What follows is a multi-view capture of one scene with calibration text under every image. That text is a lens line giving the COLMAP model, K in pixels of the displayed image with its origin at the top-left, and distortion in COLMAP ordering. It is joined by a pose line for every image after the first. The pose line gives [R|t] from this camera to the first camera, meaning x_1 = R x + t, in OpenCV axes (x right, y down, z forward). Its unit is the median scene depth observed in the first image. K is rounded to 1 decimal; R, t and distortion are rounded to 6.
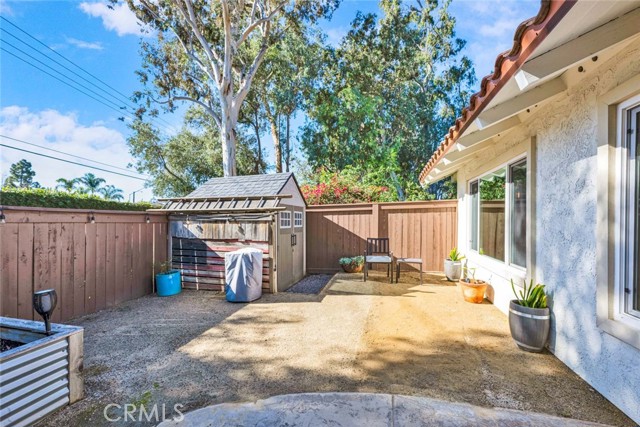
lens RADIAL K [[259.9, 0, 319.1], [0, 259.9, 217.1], [0, 0, 1]] dist [0.003464, 0.000089]
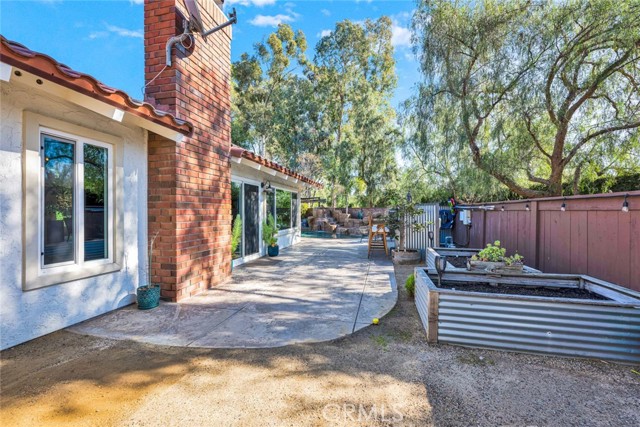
lens RADIAL K [[259.9, 0, 320.6], [0, 259.9, 213.5], [0, 0, 1]] dist [0.003464, 0.000089]
pose [[-0.999437, -0.001004, -0.033521, -0.274698], [-0.001006, 0.999999, 0.000031, 0.042681], [0.033521, 0.000065, -0.999438, 1.972932]]
